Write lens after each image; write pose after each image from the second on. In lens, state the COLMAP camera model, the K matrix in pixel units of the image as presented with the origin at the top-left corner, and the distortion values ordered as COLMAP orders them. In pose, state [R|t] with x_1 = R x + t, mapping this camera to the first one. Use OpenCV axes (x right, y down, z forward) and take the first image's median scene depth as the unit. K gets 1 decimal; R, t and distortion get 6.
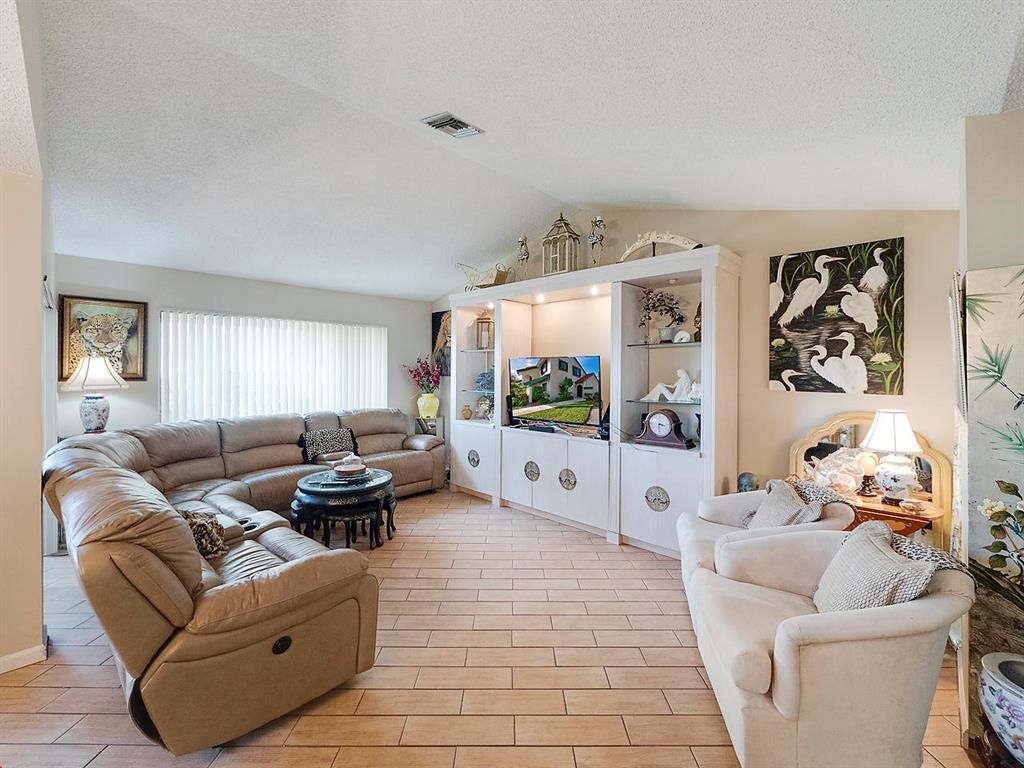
lens RADIAL K [[442.4, 0, 509.4], [0, 442.4, 366.5], [0, 0, 1]] dist [-0.001047, 0.000265]
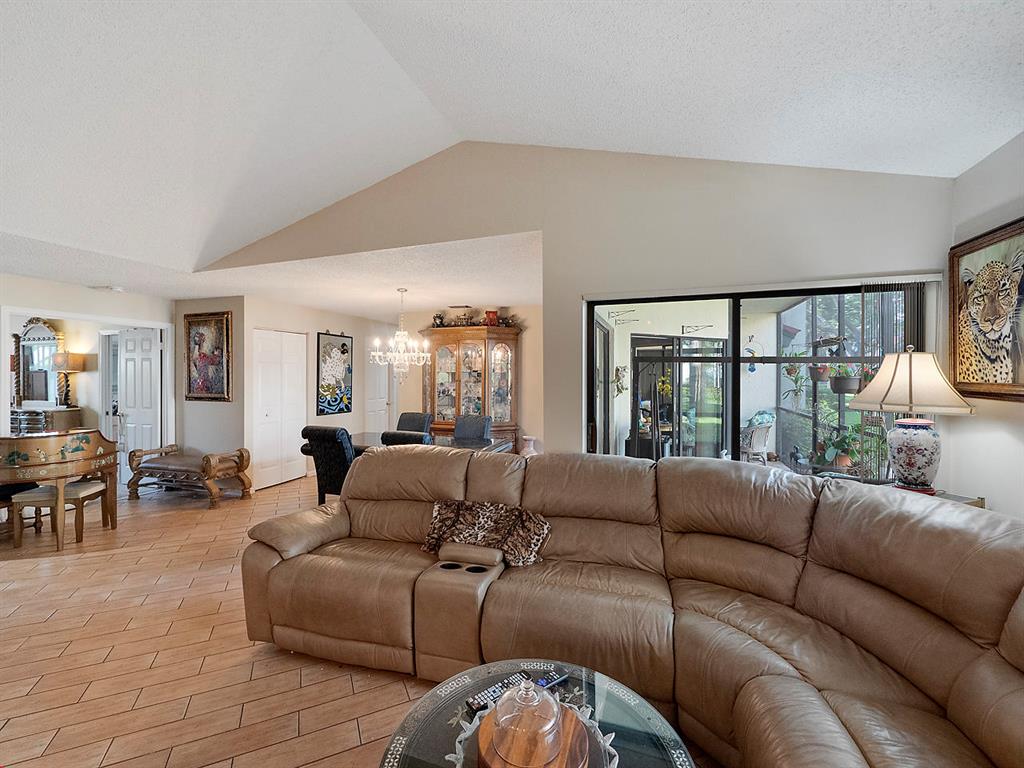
lens RADIAL K [[442.4, 0, 512.0], [0, 442.4, 379.5], [0, 0, 1]] dist [-0.001047, 0.000265]
pose [[-0.895812, 0.000641, -0.444432, -0.217528], [0.000123, 0.999999, 0.001193, 0.010403], [0.444433, 0.001014, -0.895812, 1.192110]]
